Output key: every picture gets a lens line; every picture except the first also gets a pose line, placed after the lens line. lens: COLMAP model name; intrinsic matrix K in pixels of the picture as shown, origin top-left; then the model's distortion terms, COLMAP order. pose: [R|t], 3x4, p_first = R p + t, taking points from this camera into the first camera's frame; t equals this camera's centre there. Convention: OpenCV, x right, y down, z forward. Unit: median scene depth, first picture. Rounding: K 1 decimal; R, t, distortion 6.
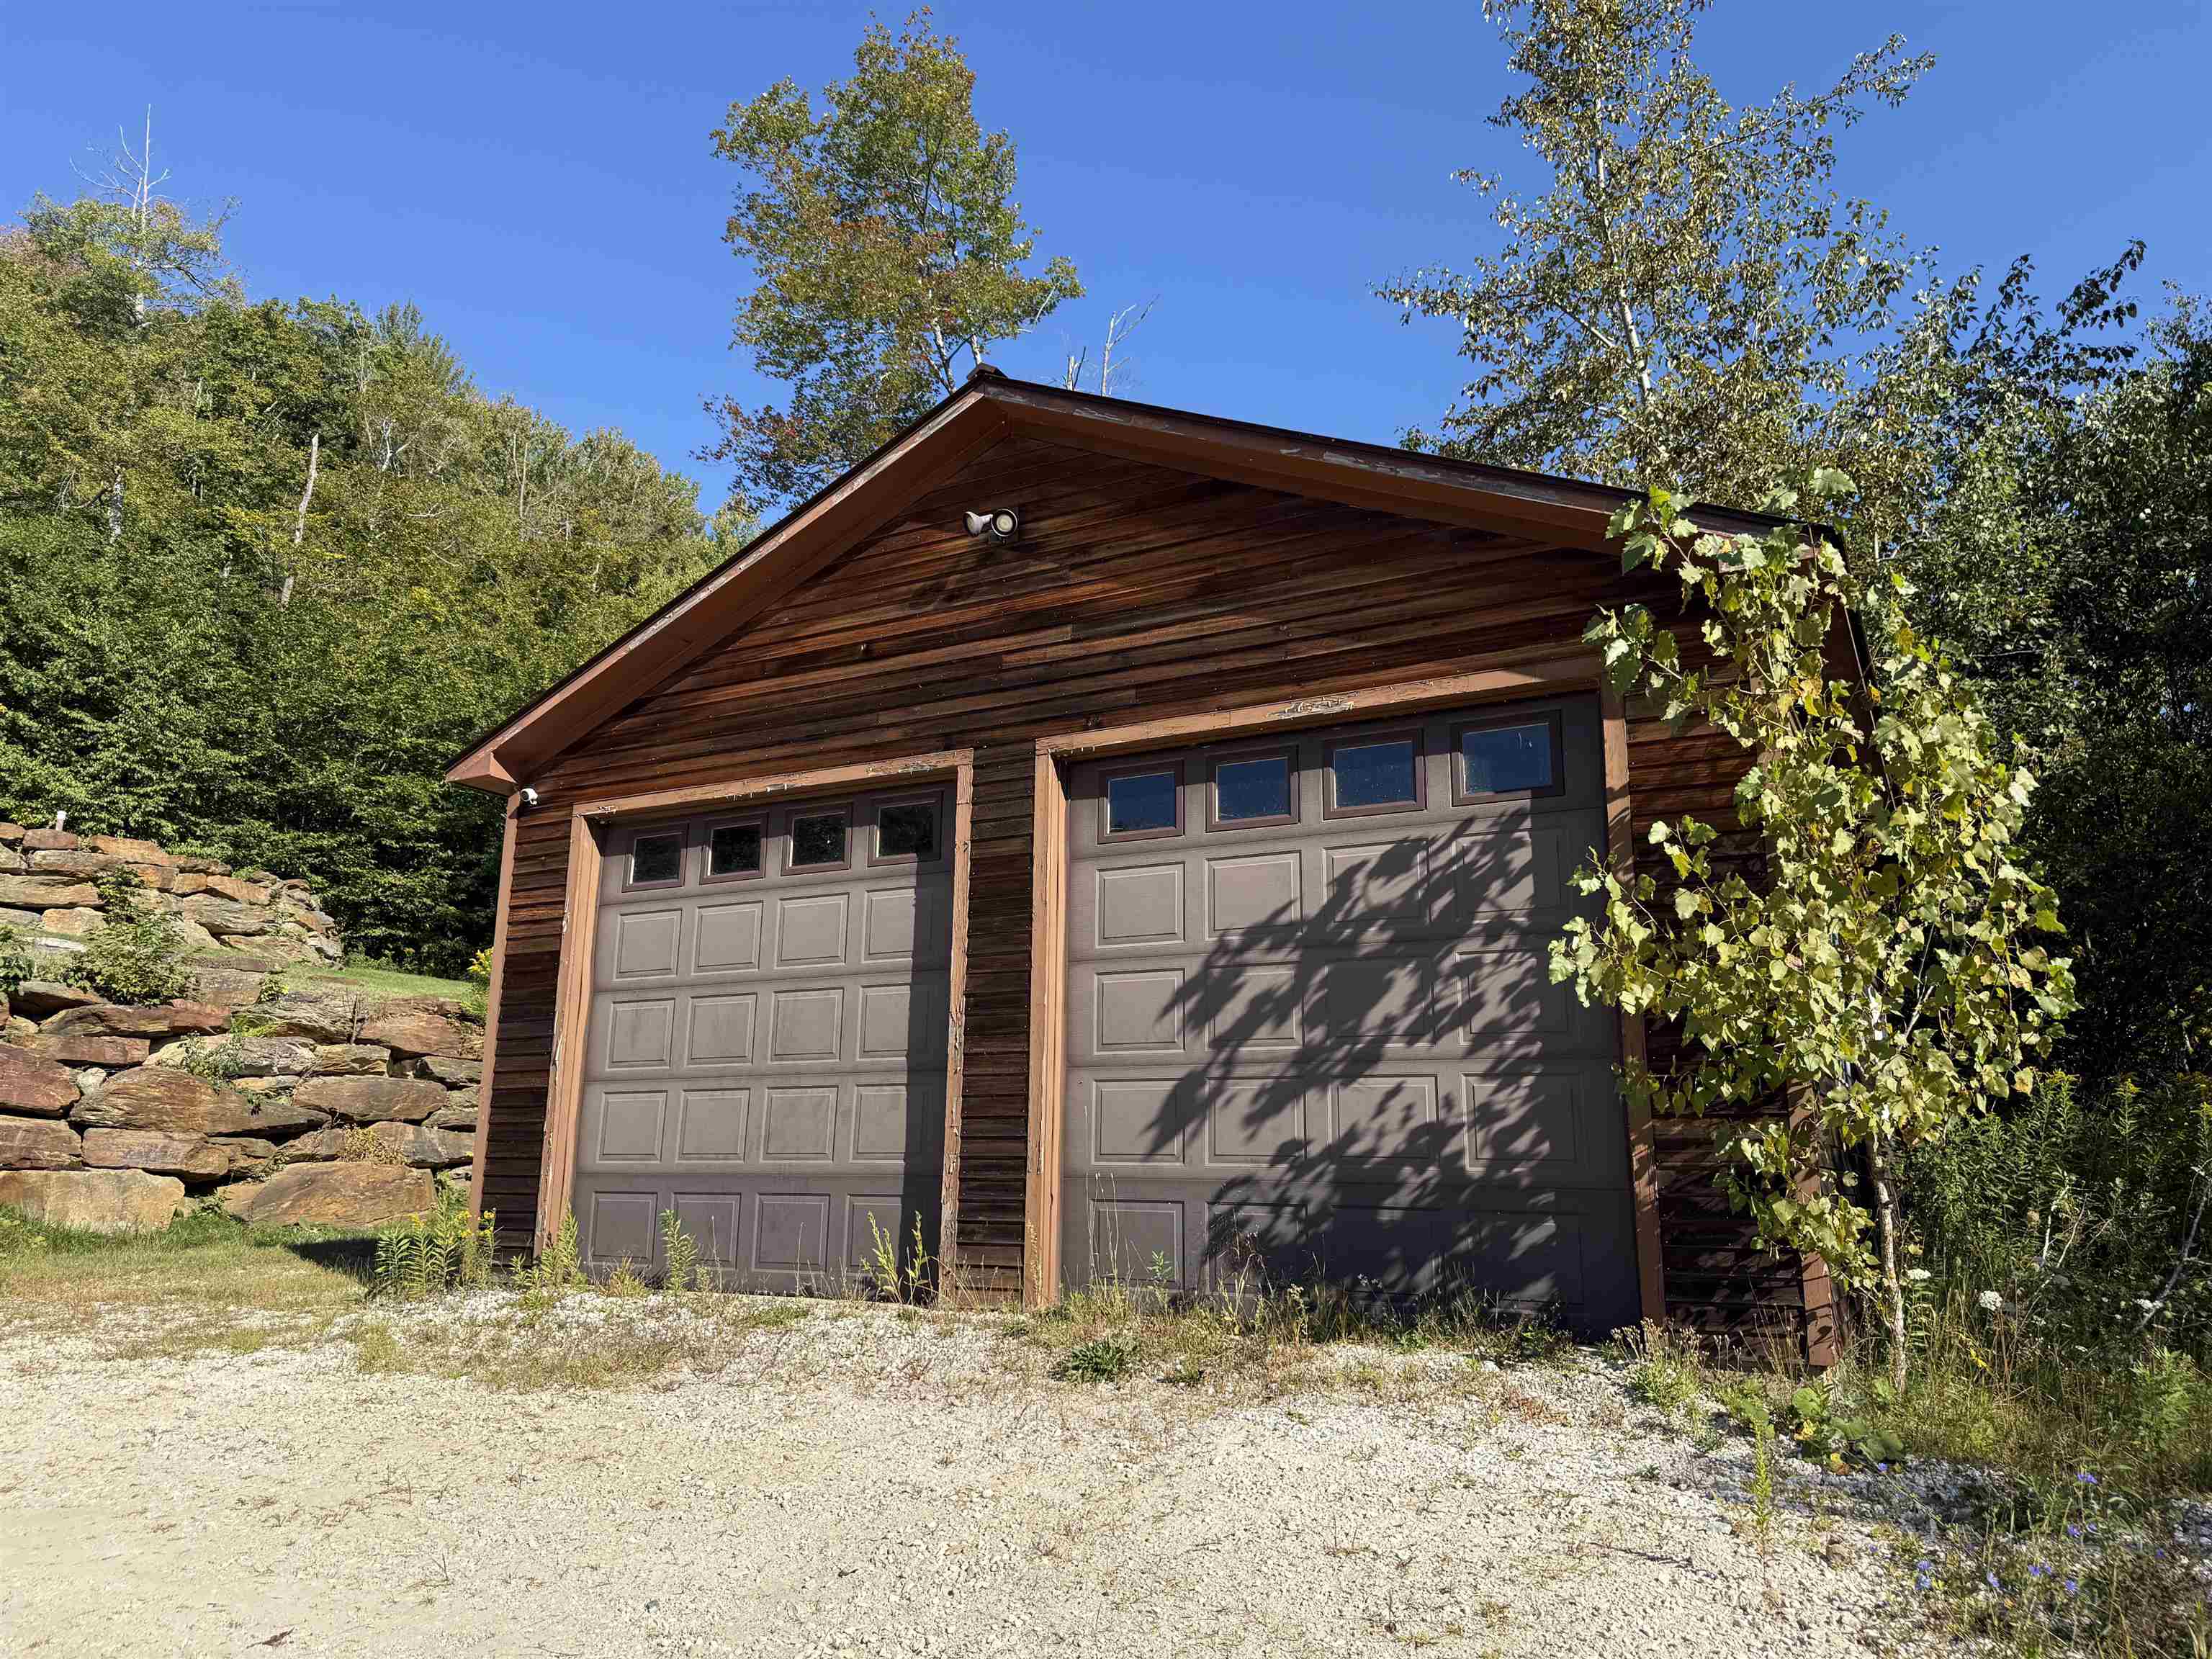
lens RADIAL K [[1558.8, 0, 1106.0], [0, 1558.8, 829.5], [0, 0, 1]] dist [0.073387, -0.086065]
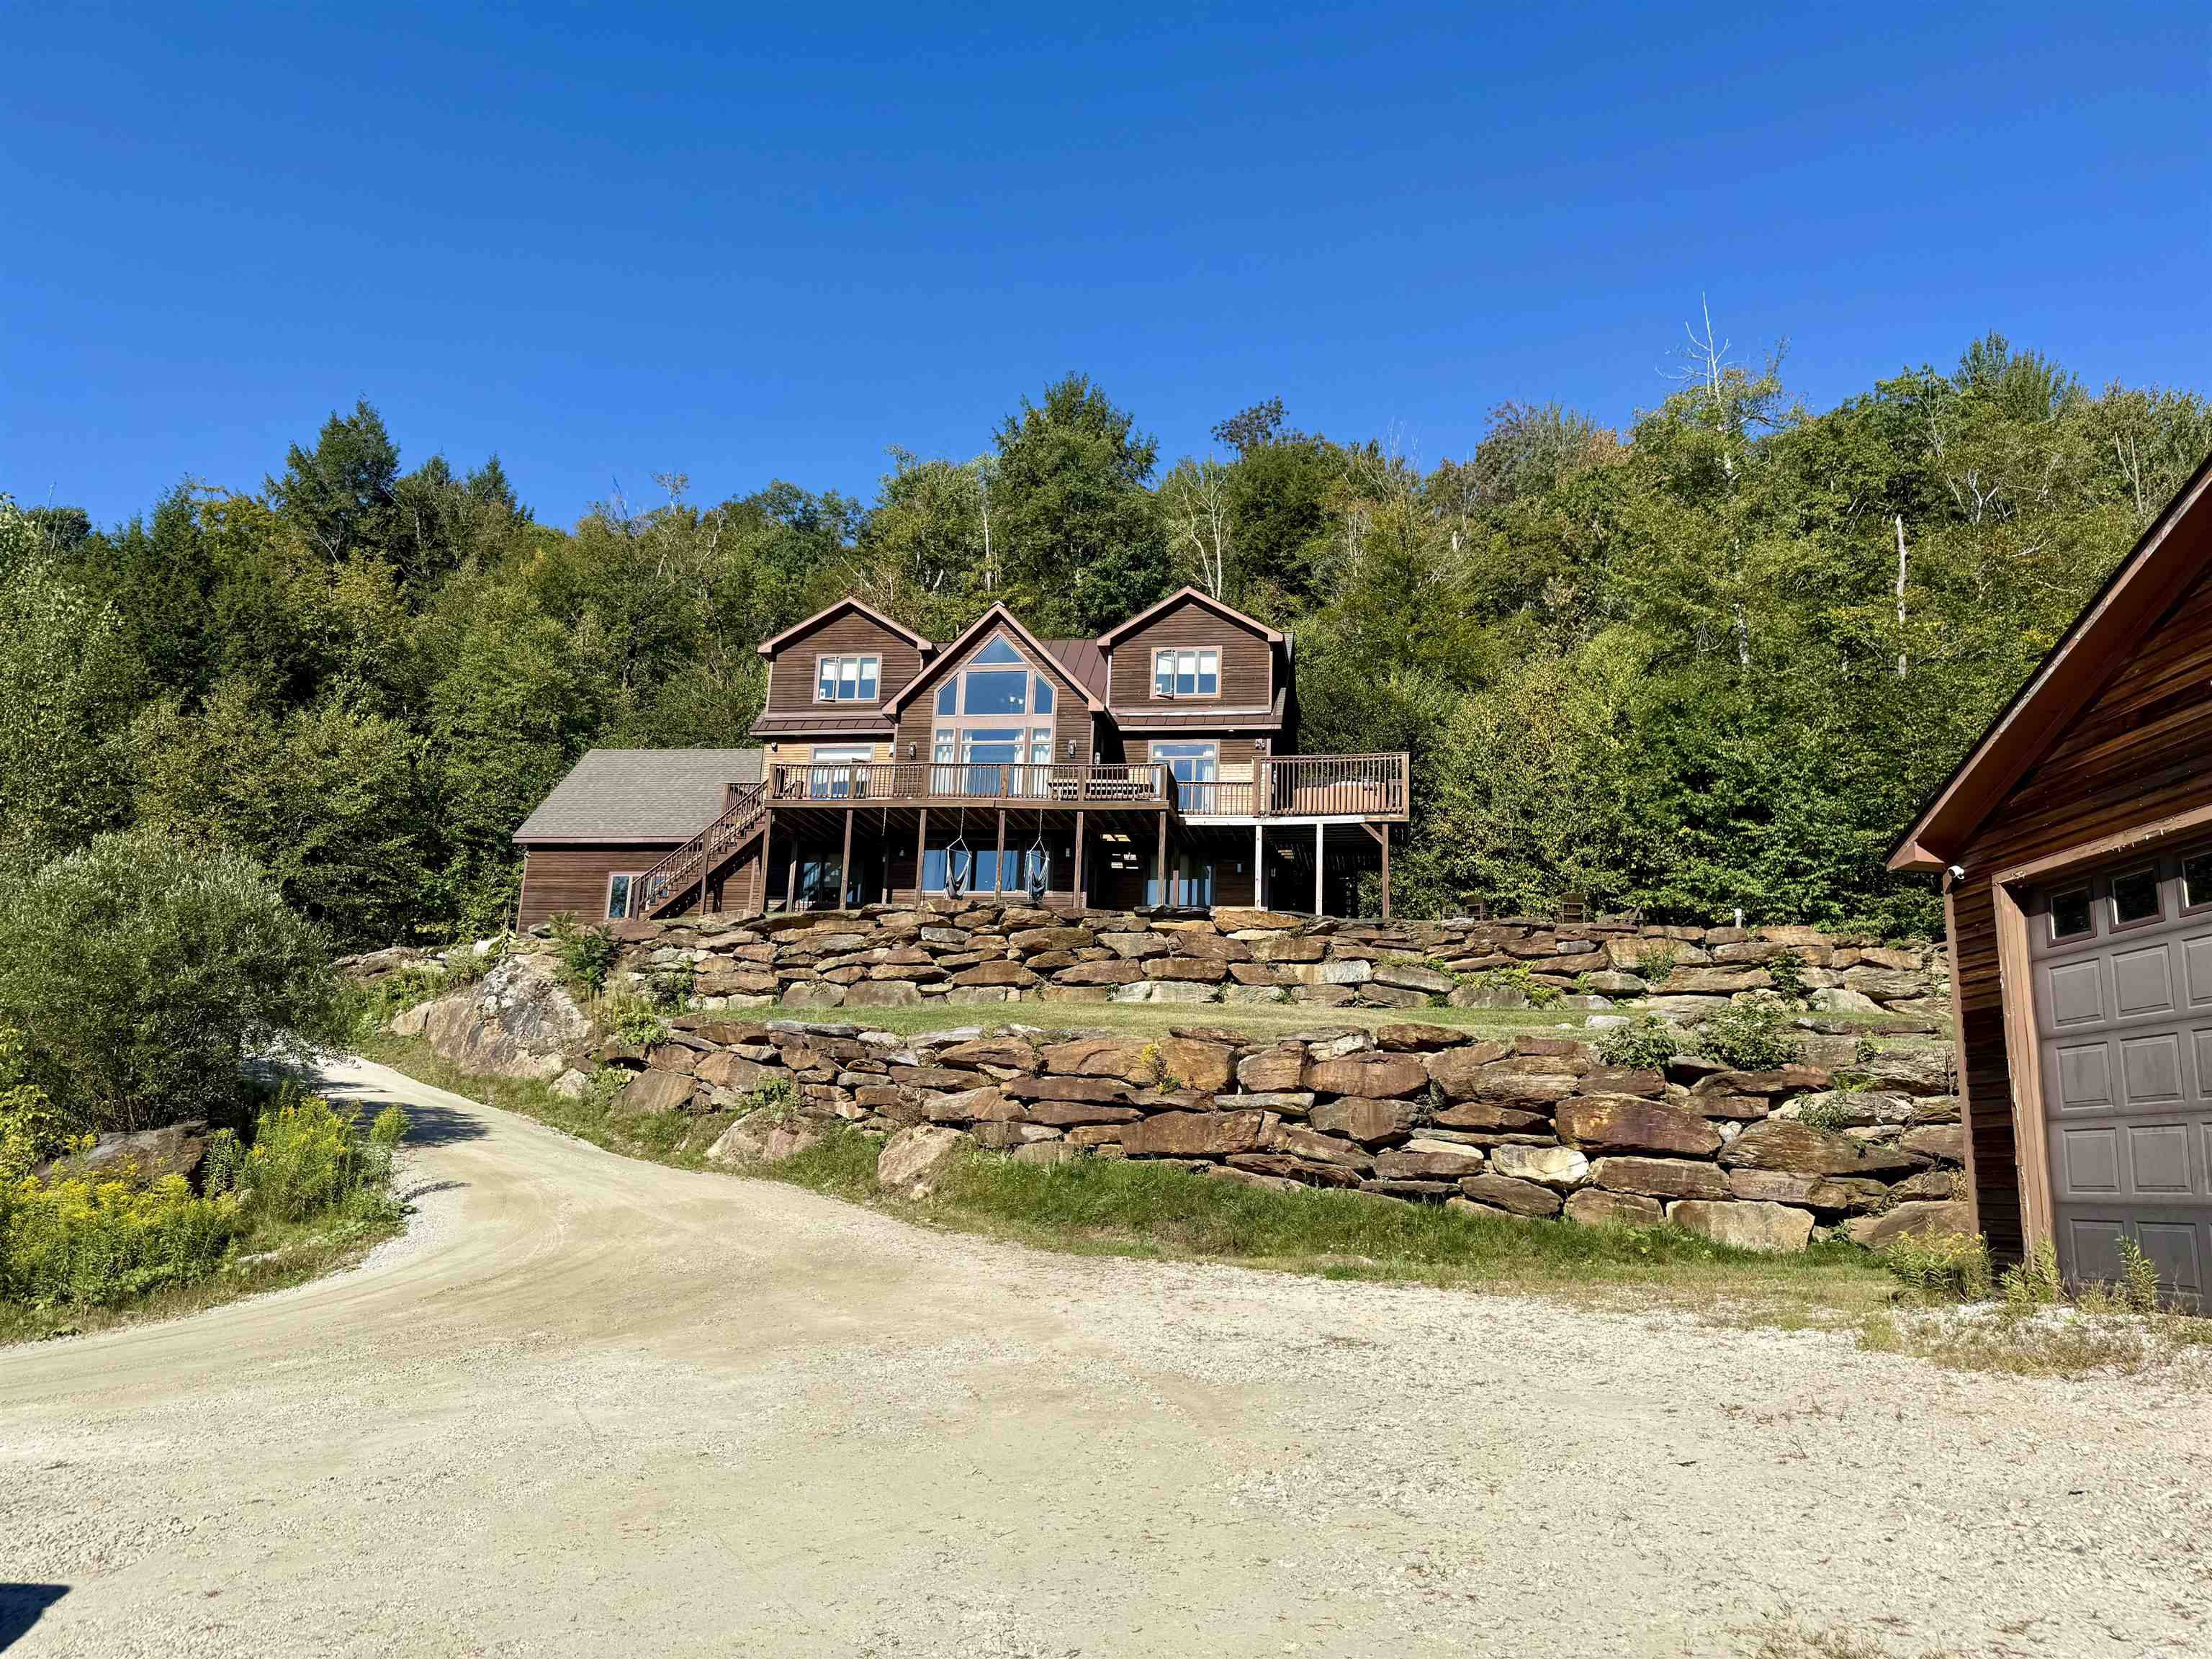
lens RADIAL K [[1558.8, 0, 1106.0], [0, 1558.8, 829.5], [0, 0, 1]] dist [0.073387, -0.086065]
pose [[0.531874, -0.182410, -0.826944, 0.171852], [0.153141, 0.981143, -0.117926, -0.007285], [0.832861, -0.063918, 0.549779, -0.096568]]
